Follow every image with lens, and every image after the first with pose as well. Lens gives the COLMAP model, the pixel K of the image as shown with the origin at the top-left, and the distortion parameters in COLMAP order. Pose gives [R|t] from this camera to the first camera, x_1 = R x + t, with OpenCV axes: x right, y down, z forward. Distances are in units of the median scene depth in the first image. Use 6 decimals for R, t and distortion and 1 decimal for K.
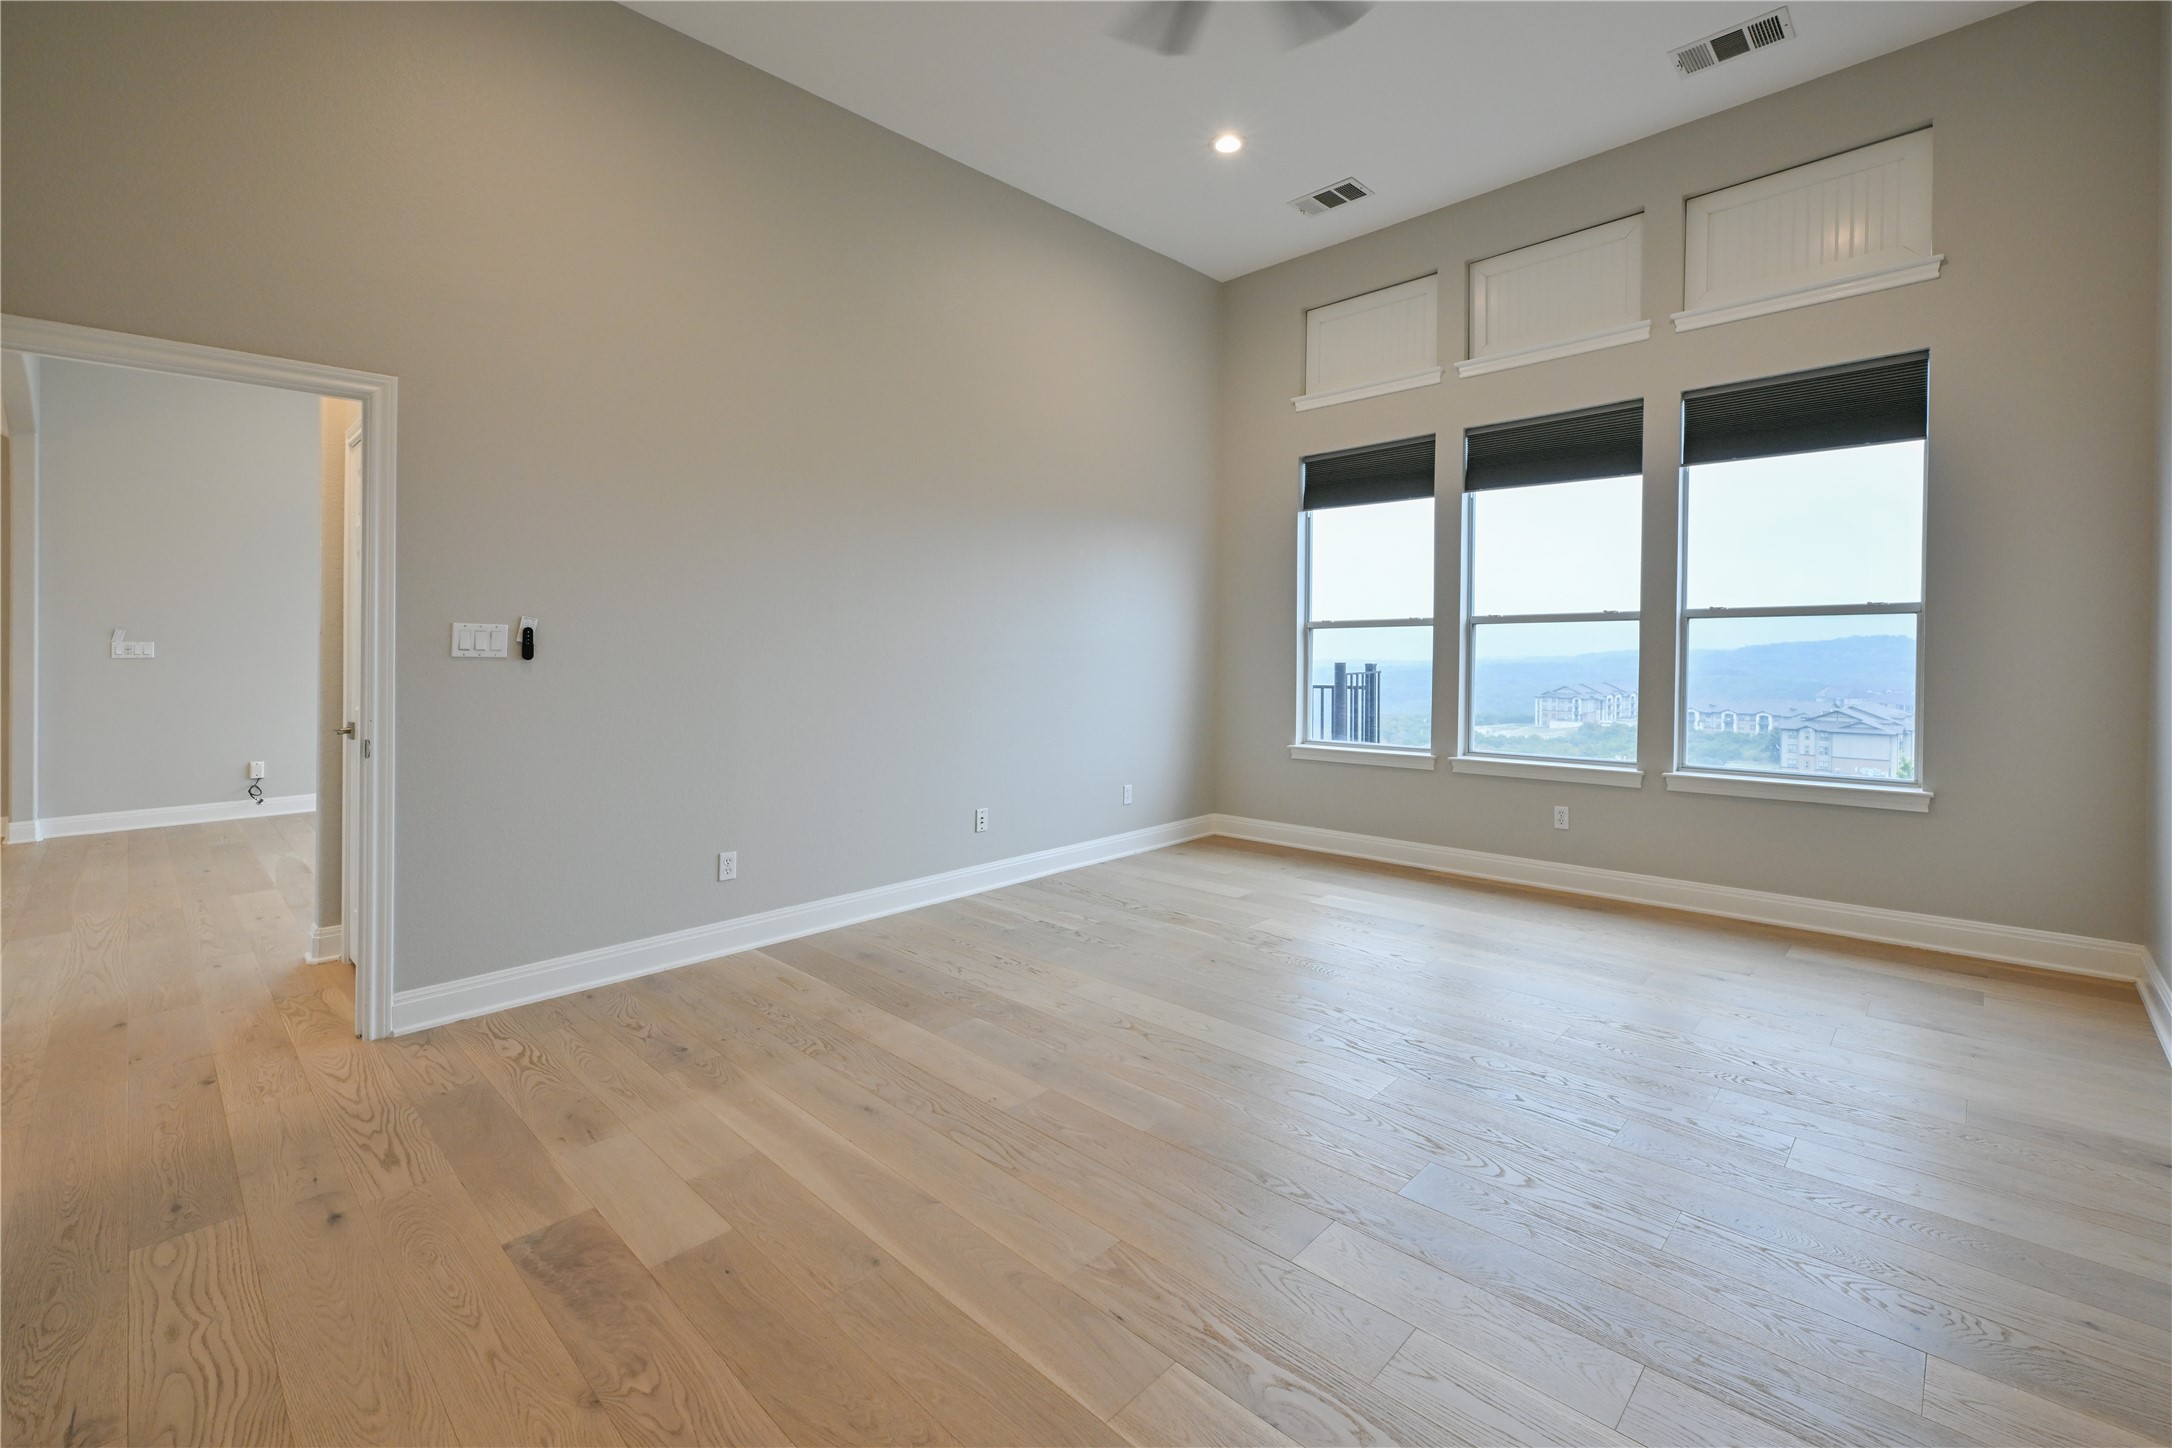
lens RADIAL K [[894.2, 0, 1102.6], [0, 894.2, 639.5], [0, 0, 1]] dist [-0.001120, 0.000362]
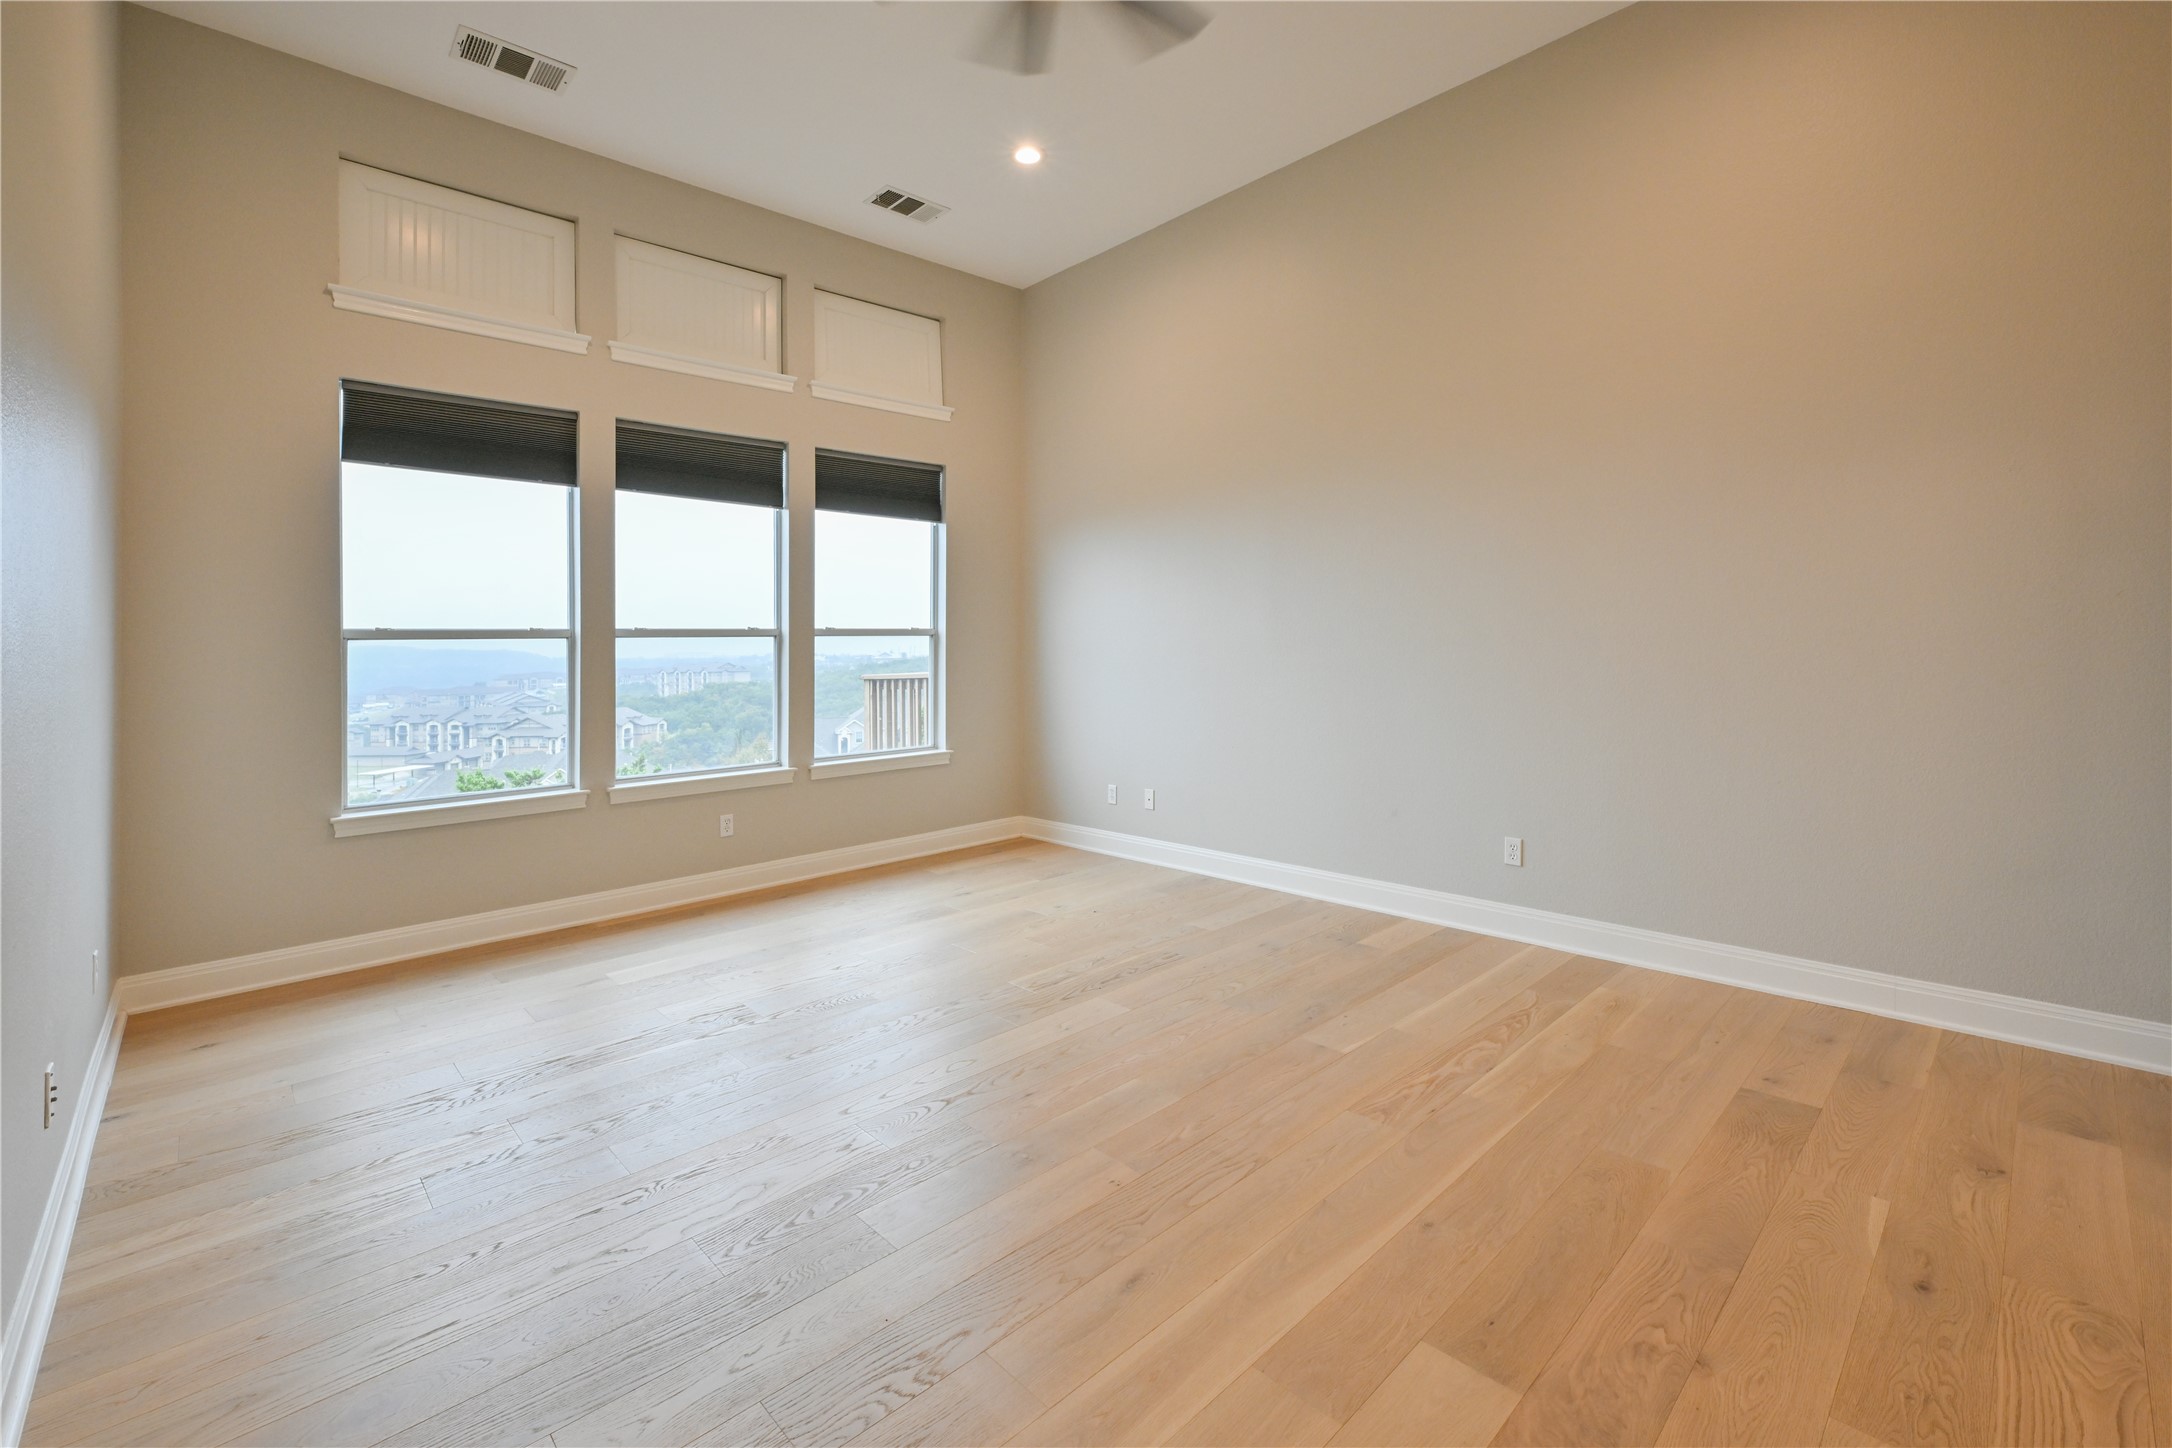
lens RADIAL K [[940.5, 0, 1078.0], [0, 940.5, 650.2], [0, 0, 1]] dist [0.007435, -0.000346]
pose [[0.063405, 0.007753, 0.997958, -0.584761], [0.011045, 0.999903, -0.008469, 0.011145], [-0.997927, 0.011559, 0.063313, 0.559731]]
